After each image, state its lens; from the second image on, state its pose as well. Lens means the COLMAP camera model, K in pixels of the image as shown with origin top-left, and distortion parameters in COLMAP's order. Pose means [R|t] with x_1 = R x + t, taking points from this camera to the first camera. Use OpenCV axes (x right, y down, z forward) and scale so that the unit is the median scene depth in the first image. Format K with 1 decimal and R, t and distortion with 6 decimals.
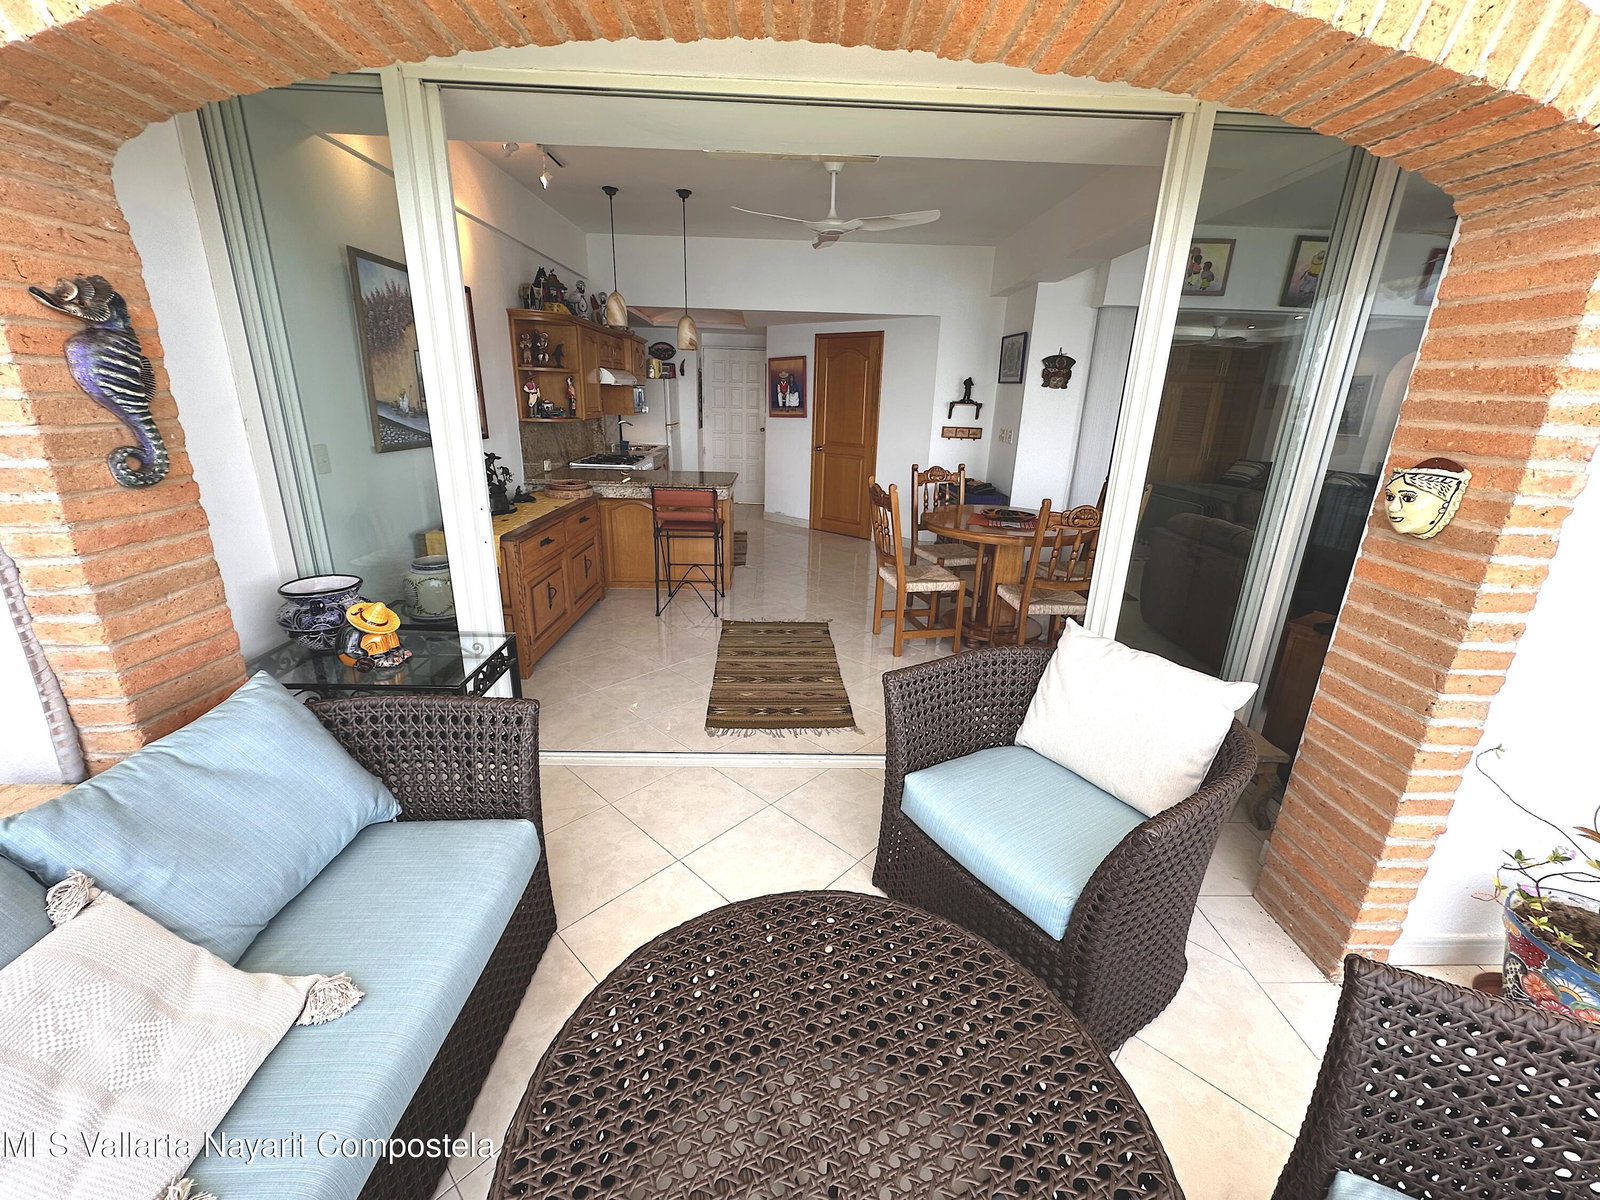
lens RADIAL K [[635.0, 0, 796.0], [0, 635.0, 600.8], [0, 0, 1]] dist [-0.004869, 0.001014]
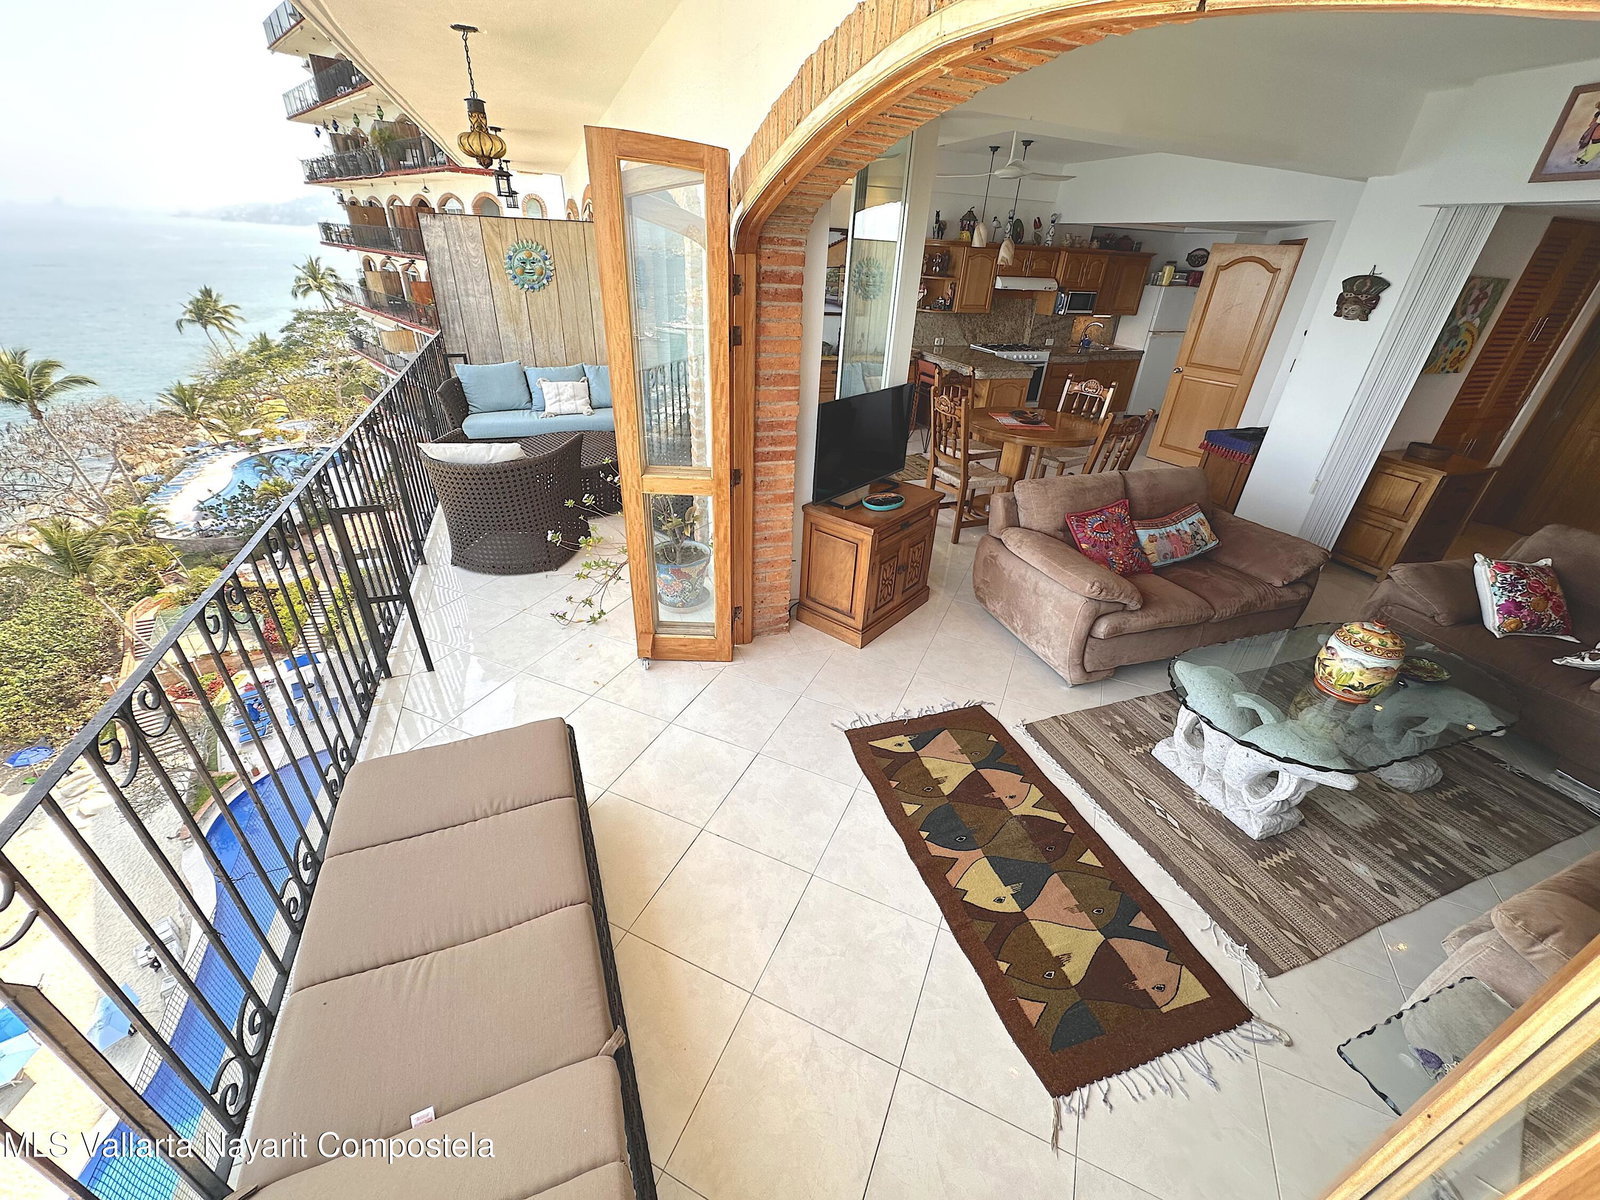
lens RADIAL K [[635.0, 0, 796.2], [0, 635.0, 599.6], [0, 0, 1]] dist [-0.004869, 0.001014]
pose [[0.334769, 0.448695, -0.828615, 1.072826], [-0.329184, 0.879638, 0.343331, -0.081069], [0.882931, 0.157830, 0.442179, 0.114775]]
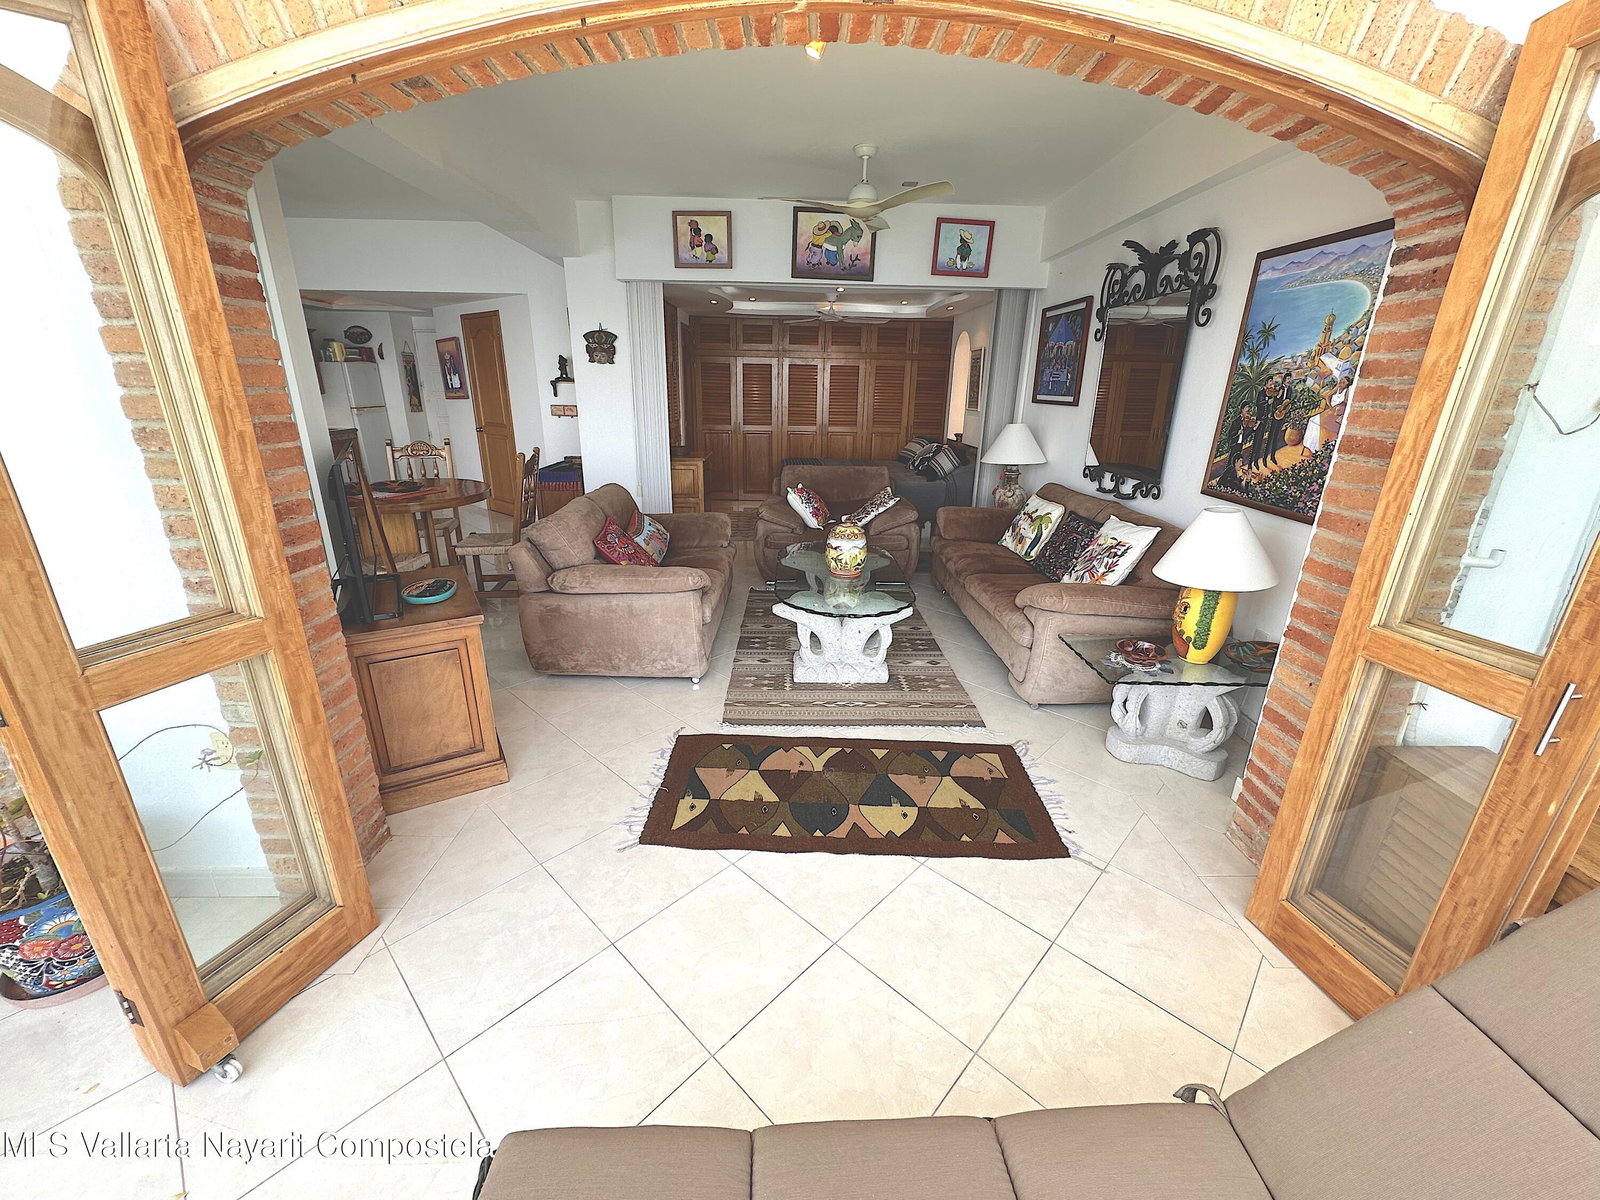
lens RADIAL K [[635.0, 0, 807.9], [0, 635.0, 595.1], [0, 0, 1]] dist [-0.004869, 0.001014]
pose [[0.999922, -0.011908, 0.003673, 0.791893], [0.011882, 0.999905, 0.006979, 0.029493], [-0.003756, -0.006935, 0.999969, -0.006396]]
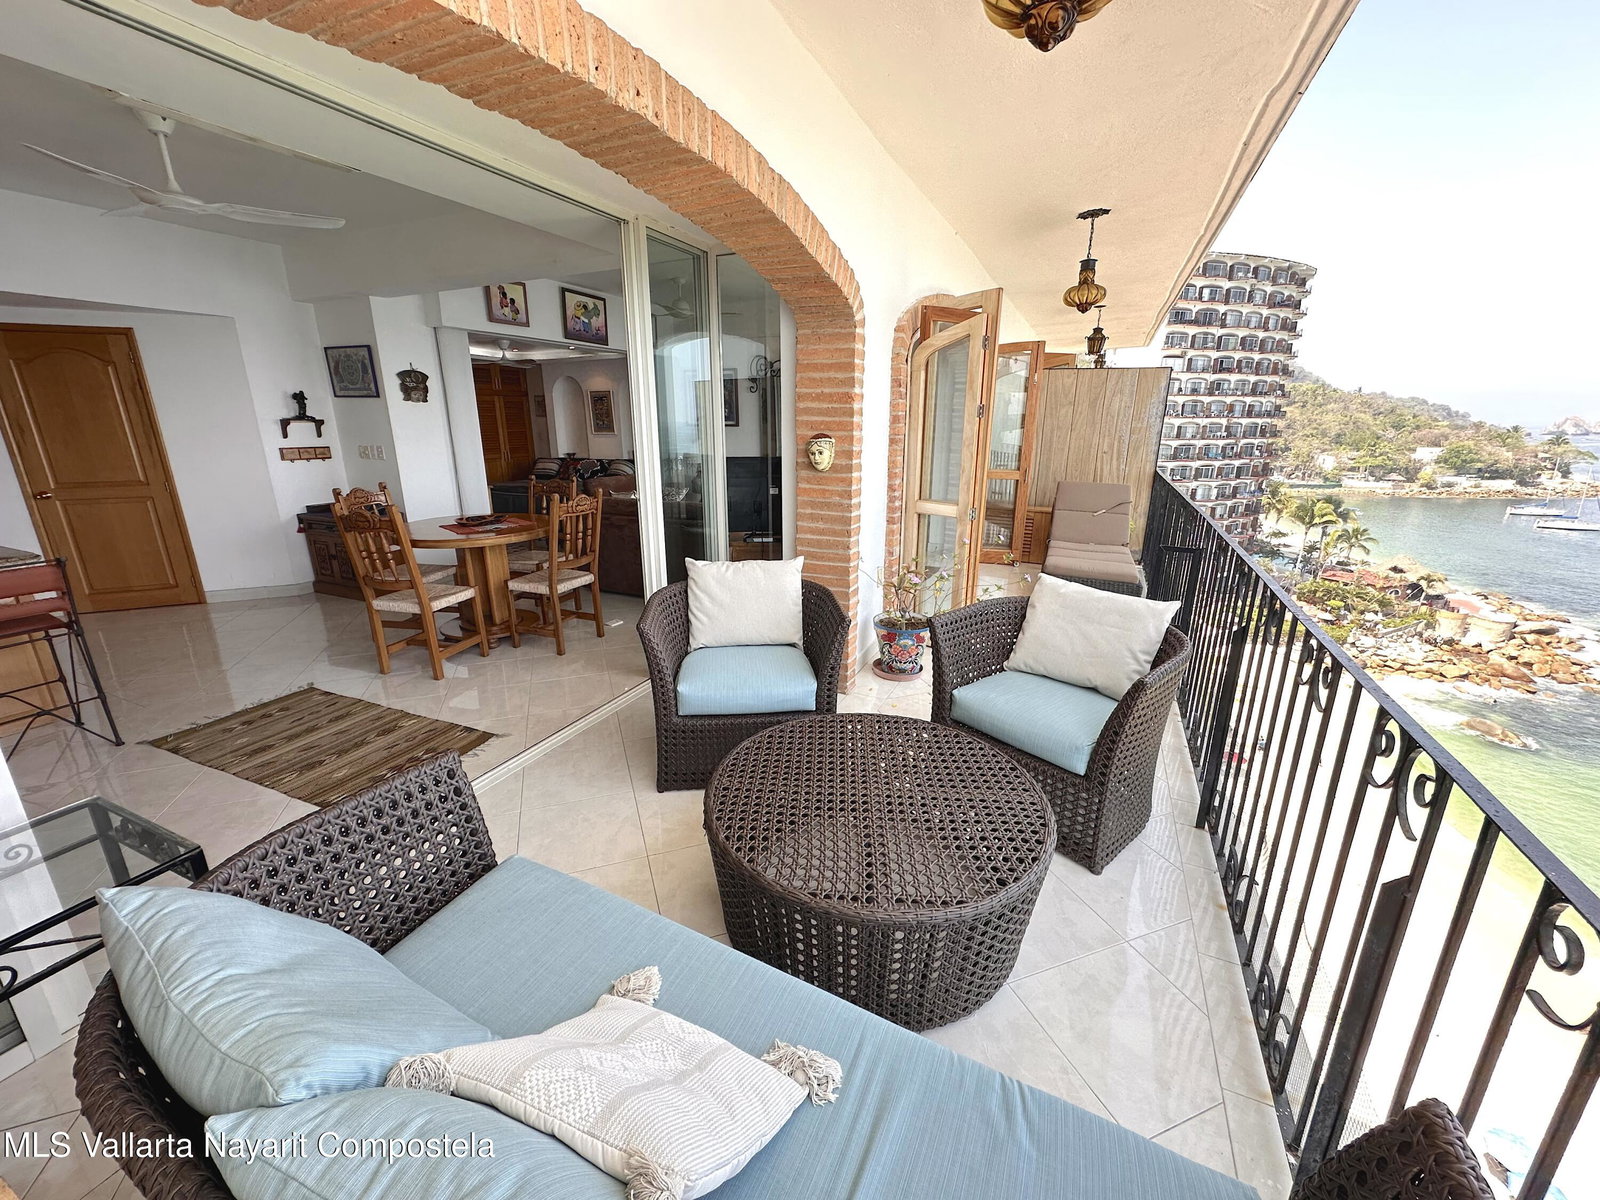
lens RADIAL K [[635.0, 0, 800.3], [0, 635.0, 600.3], [0, 0, 1]] dist [-0.004869, 0.001014]
pose [[0.436323, -0.275959, 0.856428, -0.312472], [0.290356, 0.944072, 0.156273, -0.014160], [-0.851655, 0.180483, 0.492047, 0.028668]]
